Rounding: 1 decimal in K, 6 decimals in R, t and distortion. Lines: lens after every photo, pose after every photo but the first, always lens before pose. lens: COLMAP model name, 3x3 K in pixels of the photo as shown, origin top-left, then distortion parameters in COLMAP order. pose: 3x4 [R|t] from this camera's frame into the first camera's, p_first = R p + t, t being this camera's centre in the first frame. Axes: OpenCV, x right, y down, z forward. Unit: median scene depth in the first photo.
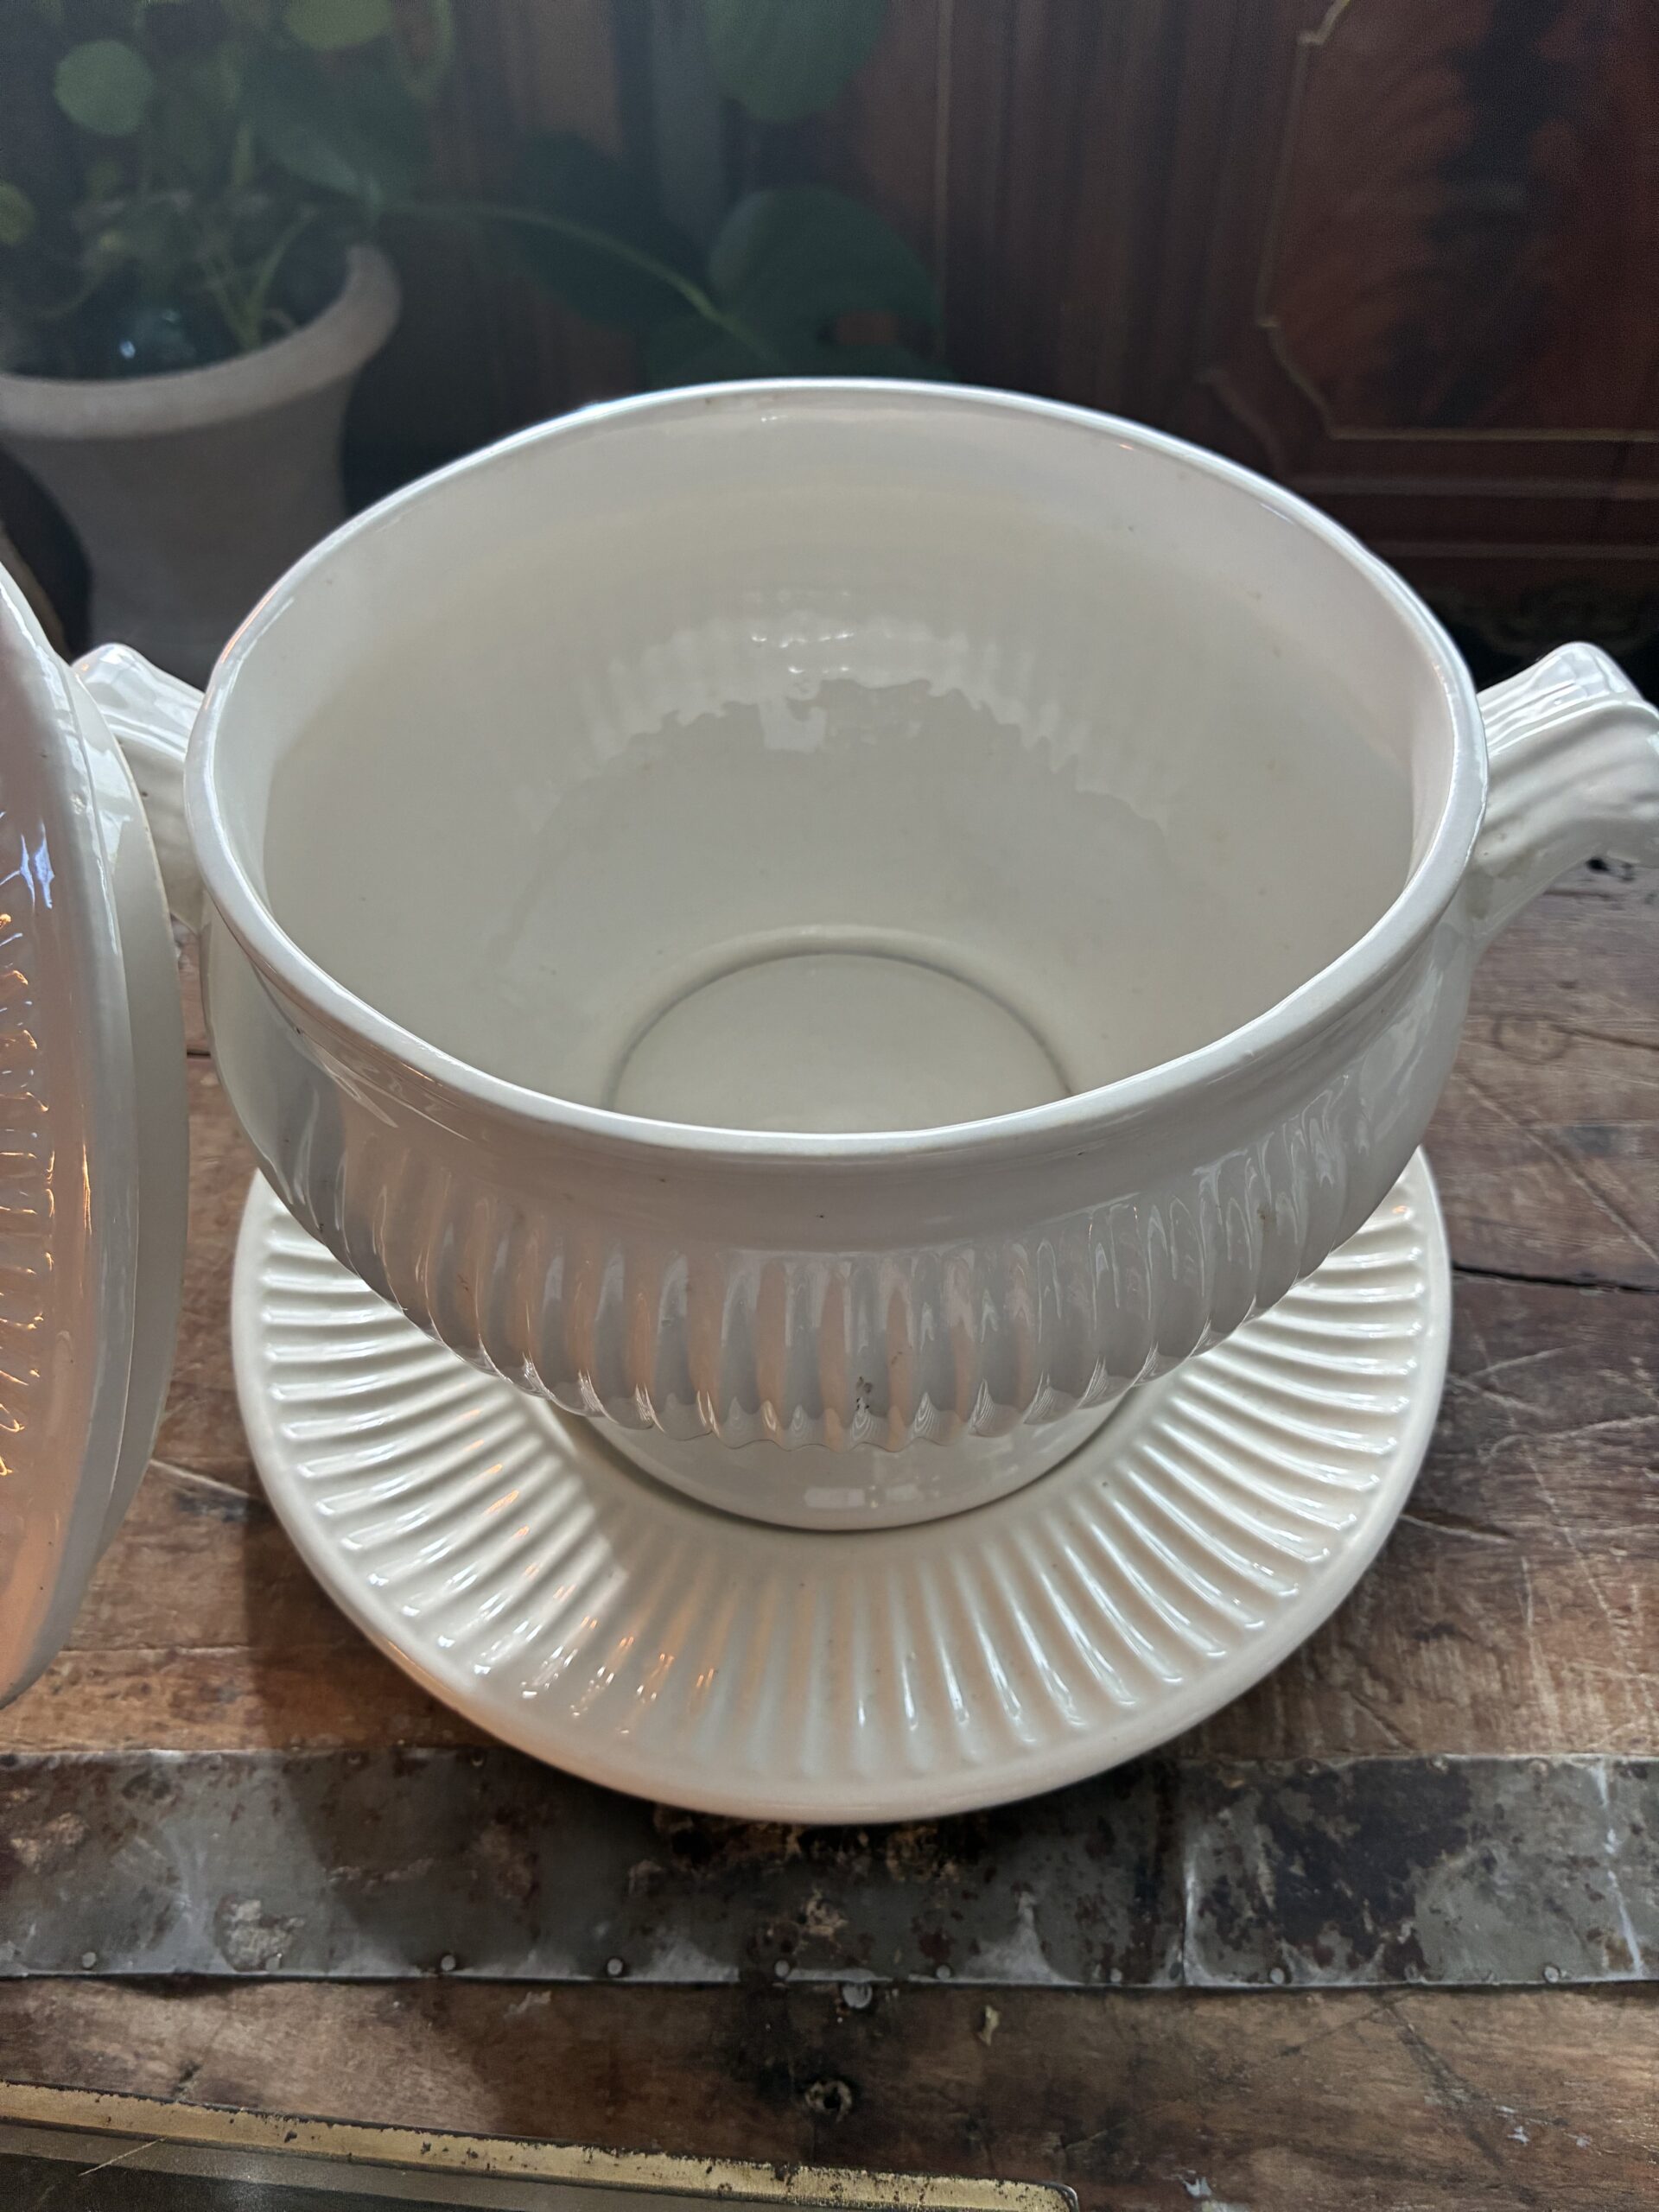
lens RADIAL K [[1701.9, 0, 814.2], [0, 1701.9, 1093.0], [0, 0, 1]] dist [0.020566, -0.045174]
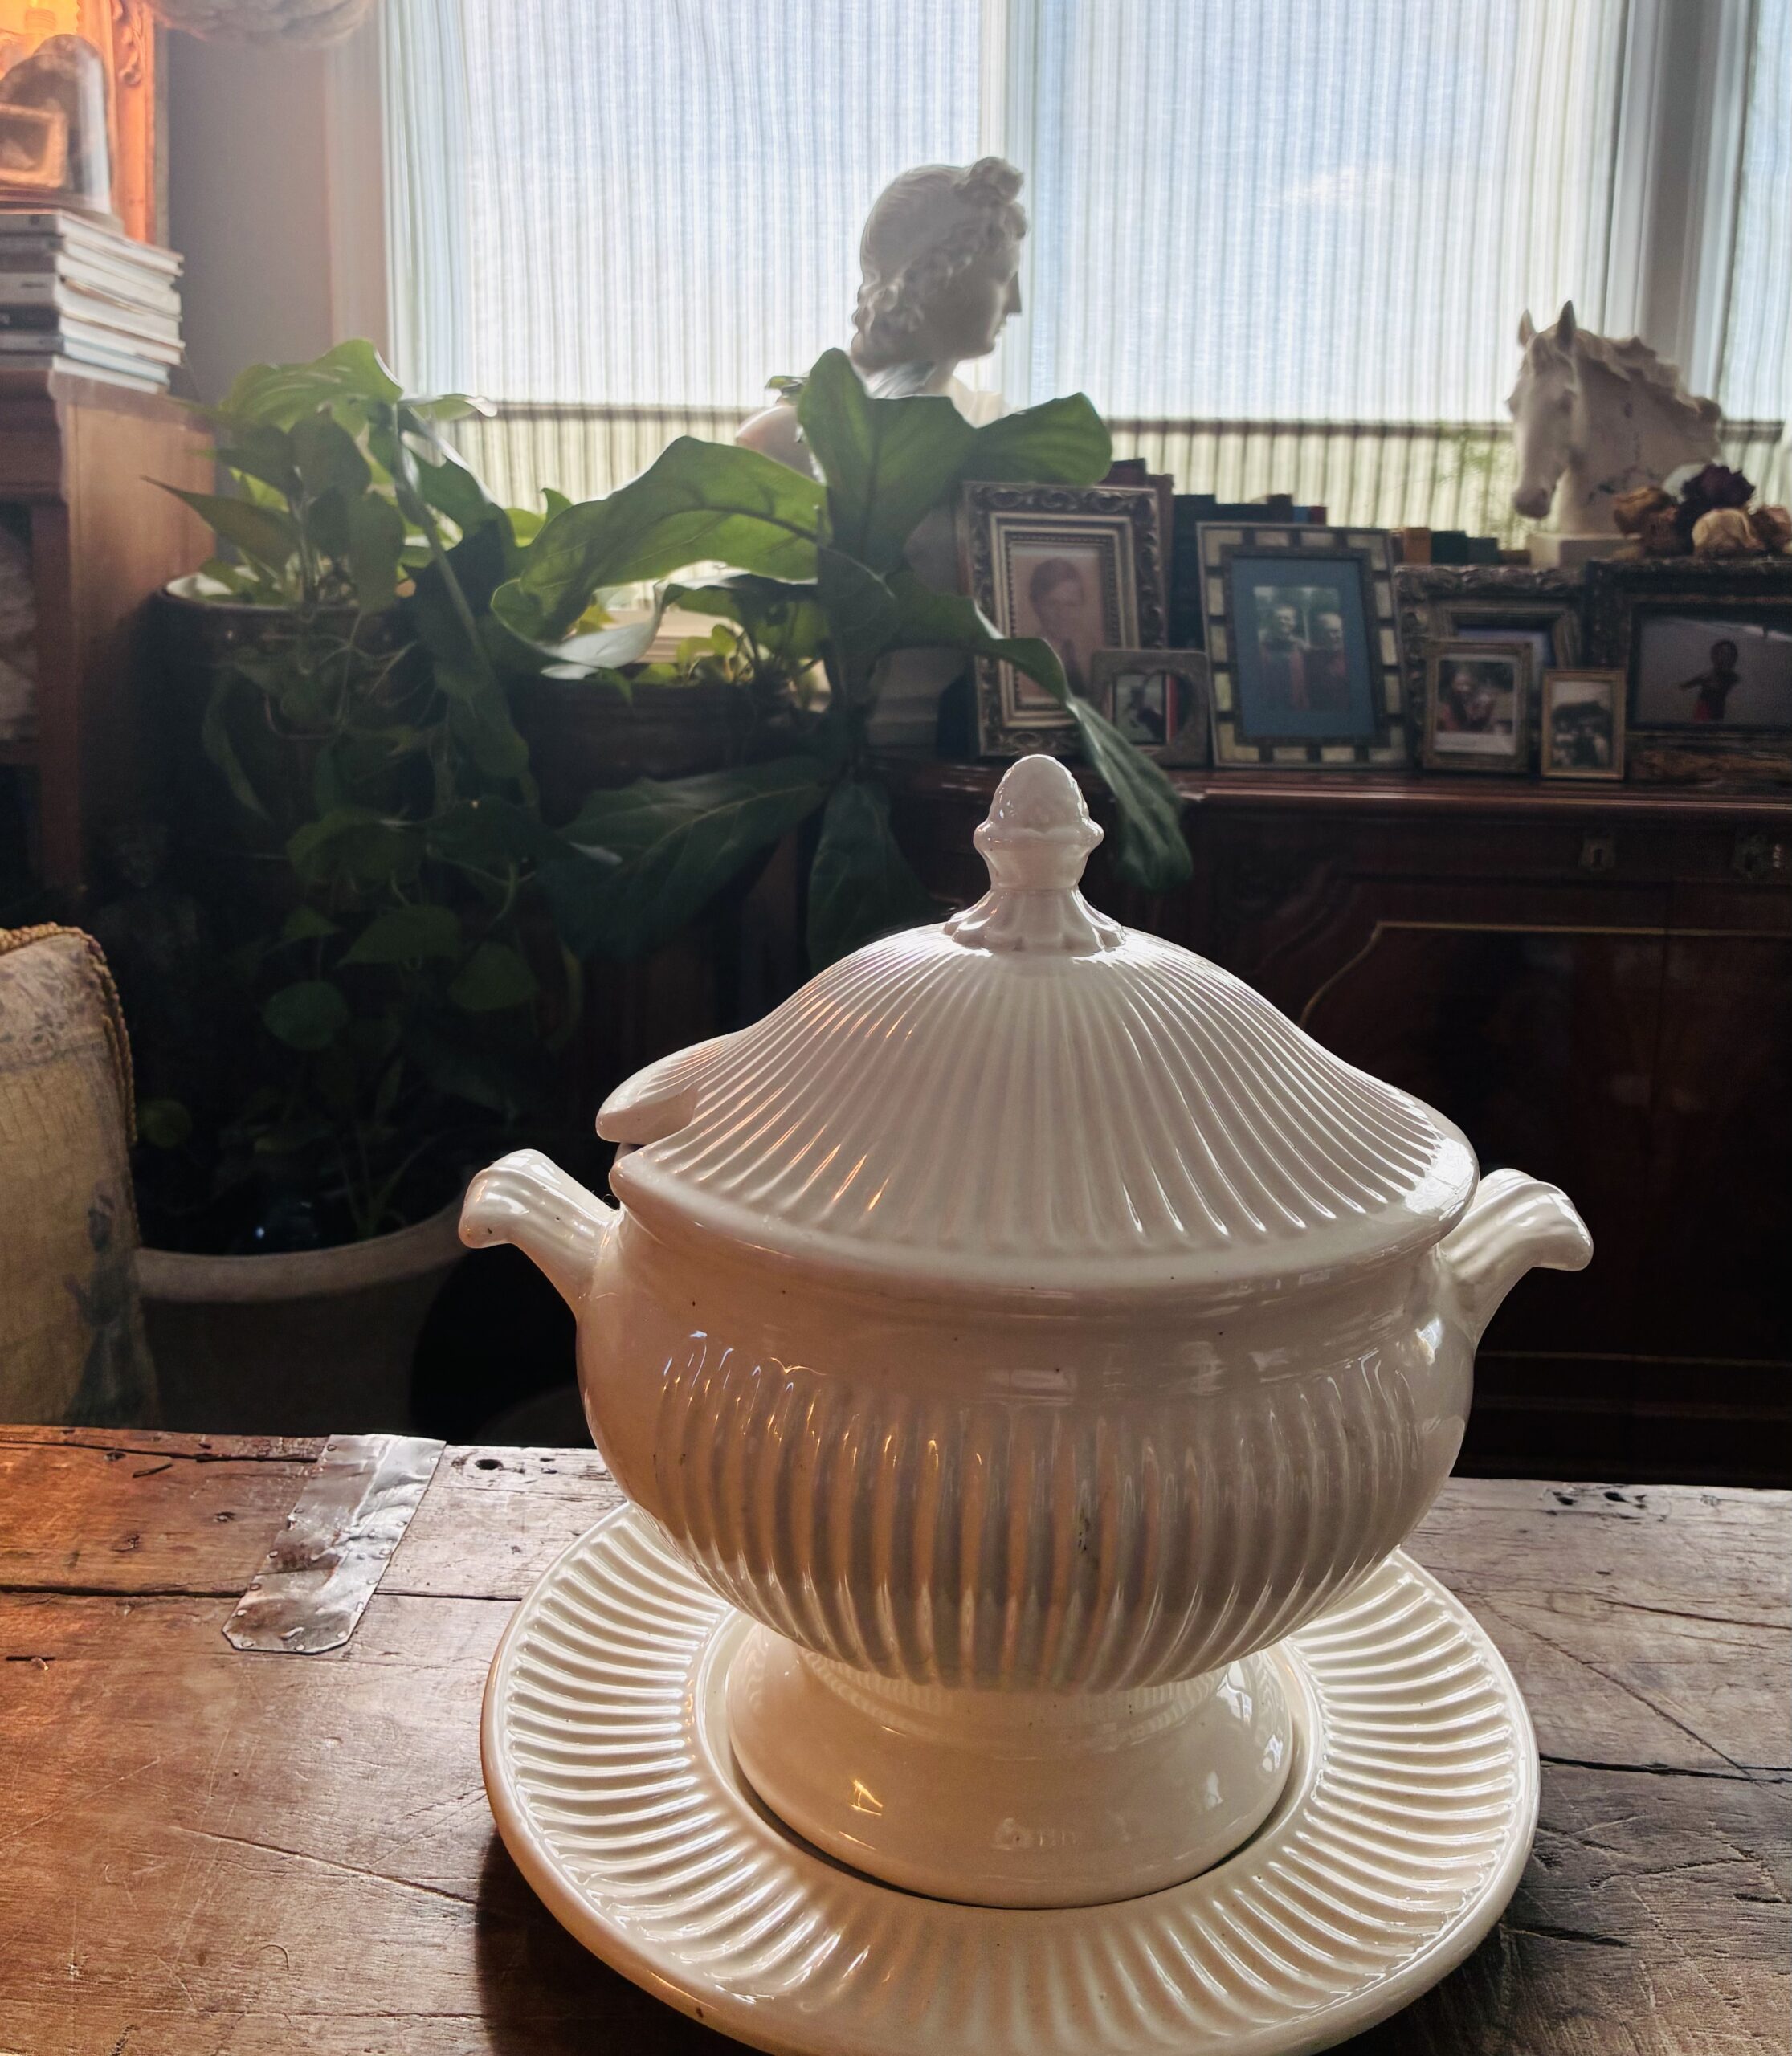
lens RADIAL K [[1897.0, 0, 895.1], [0, 1897.0, 826.2], [0, 0, 1]] dist [0.001319, 0.000000]
pose [[0.998970, 0.036573, 0.026868, -0.143269], [-0.010598, 0.763696, -0.645489, 0.568219], [-0.044126, 0.644539, 0.763297, -0.441983]]
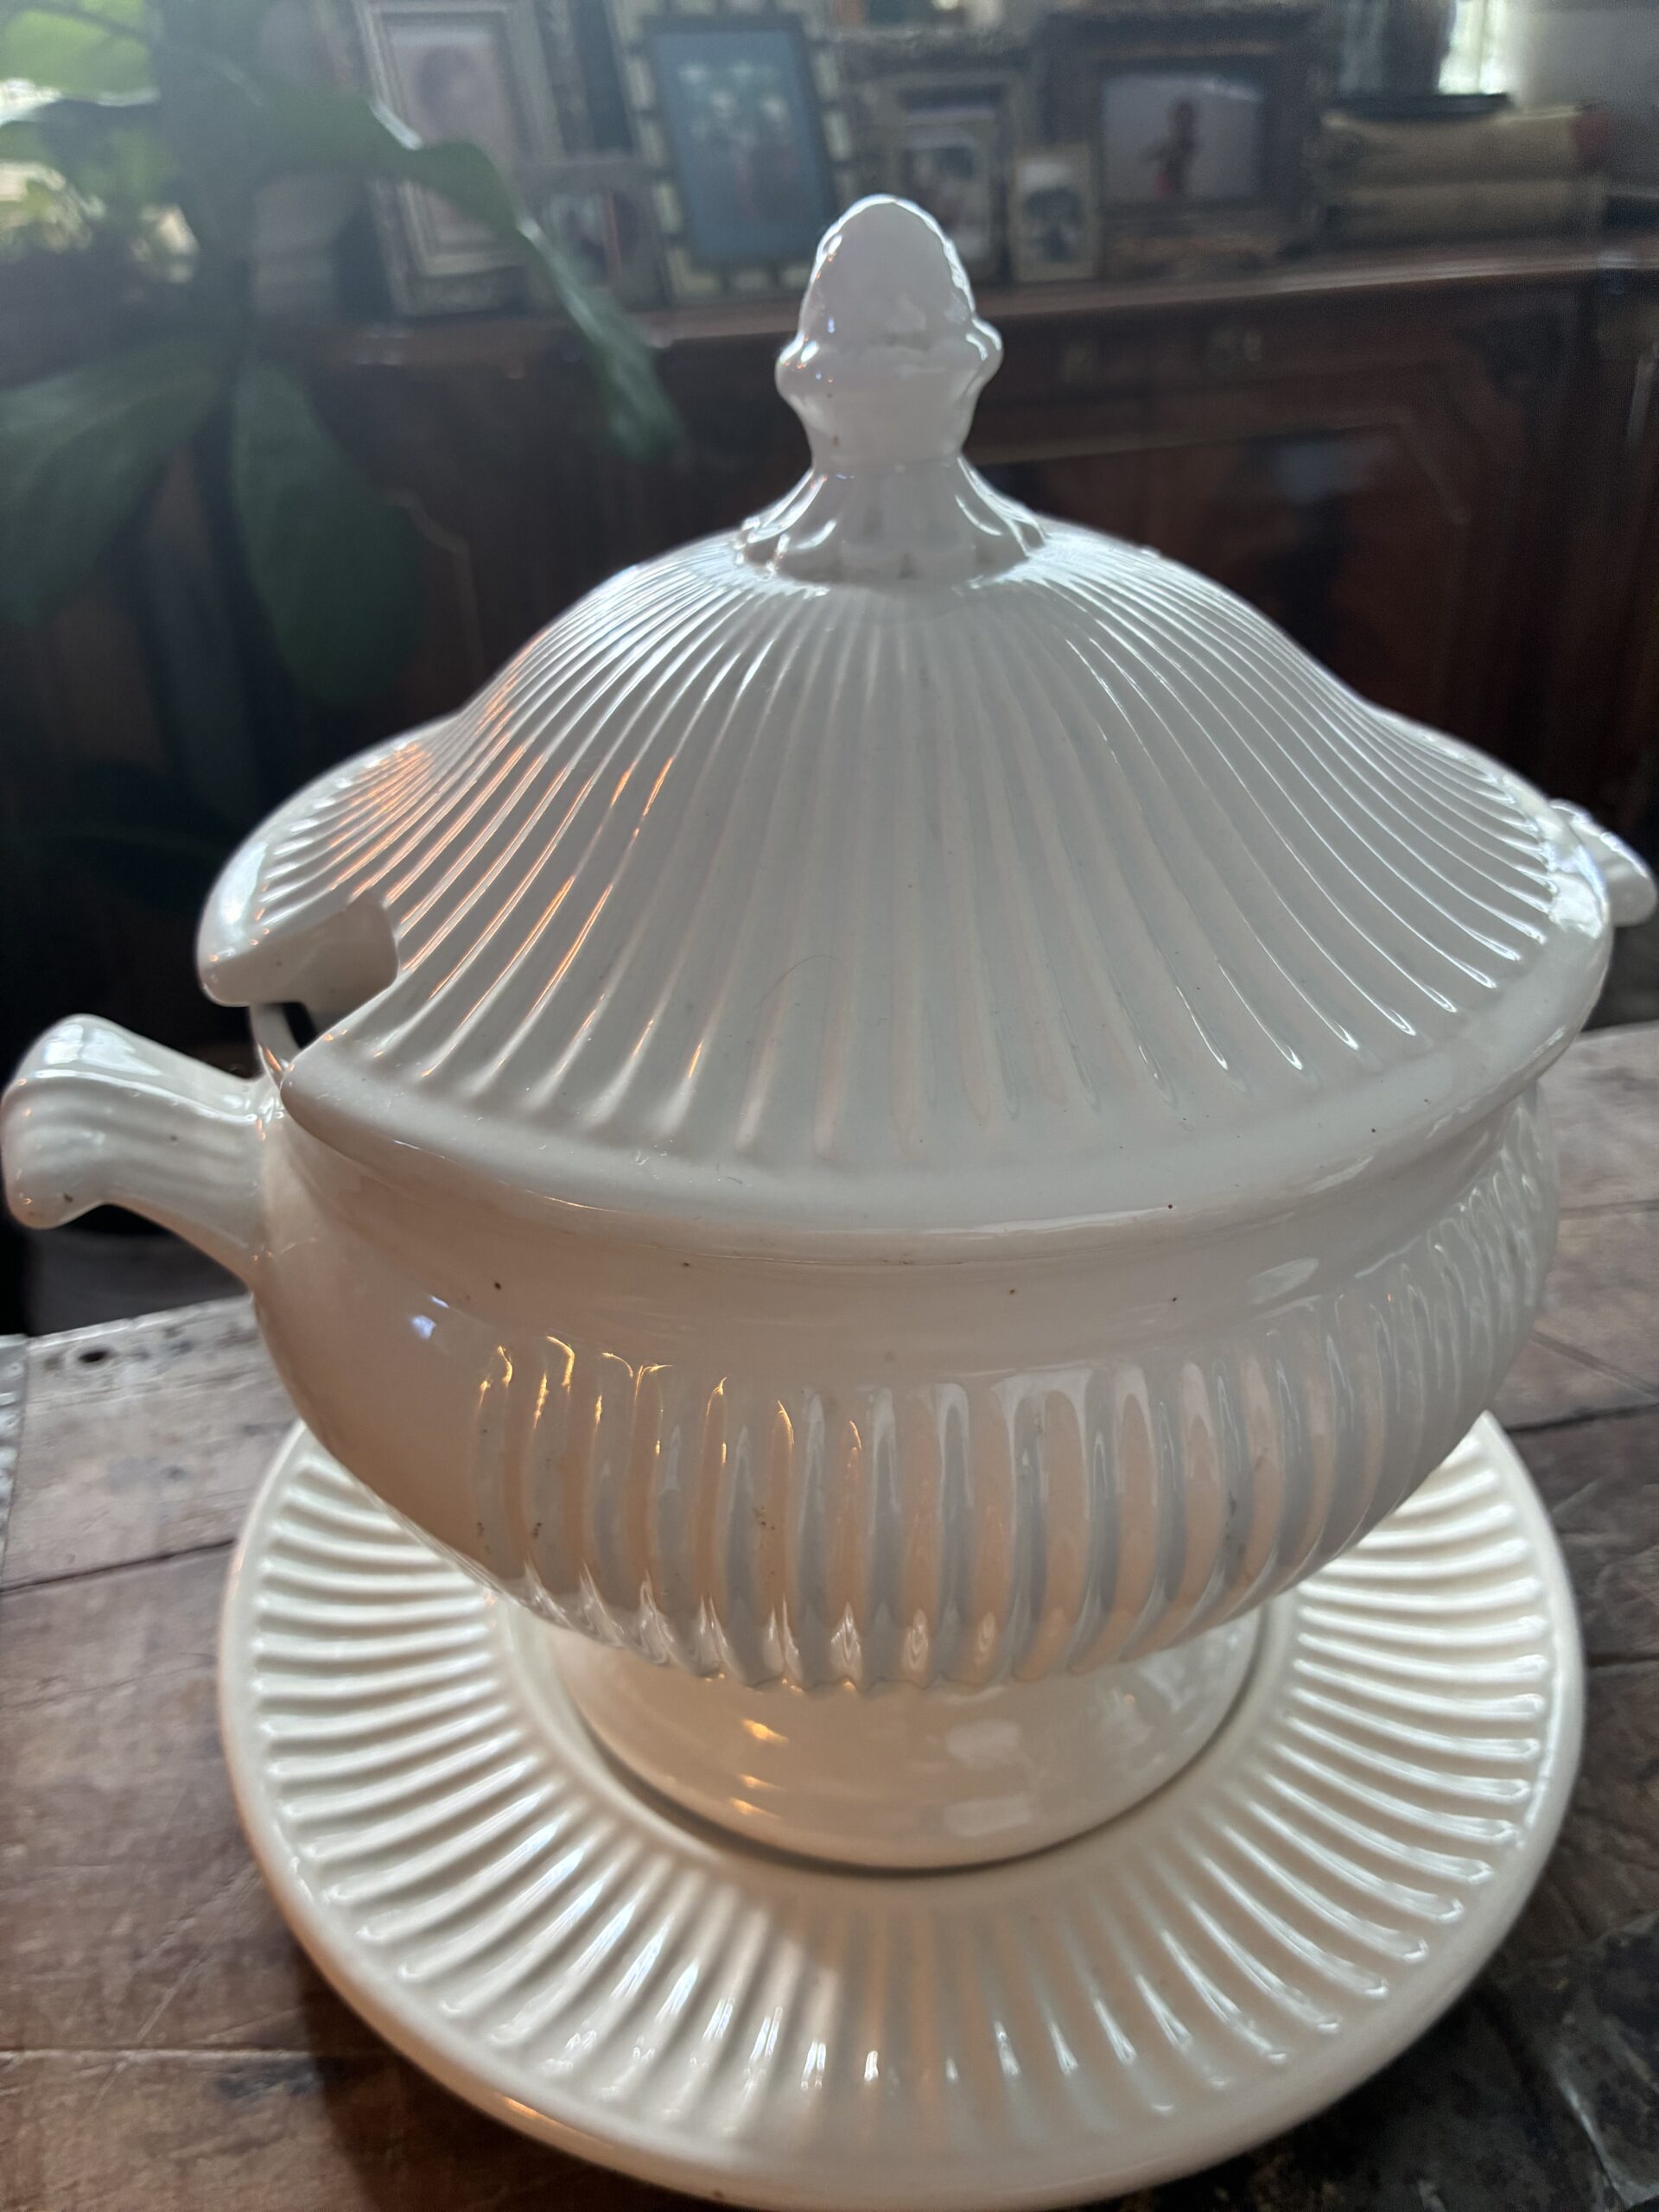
lens RADIAL K [[1701.9, 0, 797.6], [0, 1701.9, 1123.0], [0, 0, 1]] dist [0.020566, -0.045174]
pose [[0.945635, -0.184264, 0.267994, -0.294587], [0.256542, 0.929091, -0.266414, 0.121350], [-0.199900, 0.320682, 0.925852, 0.105740]]
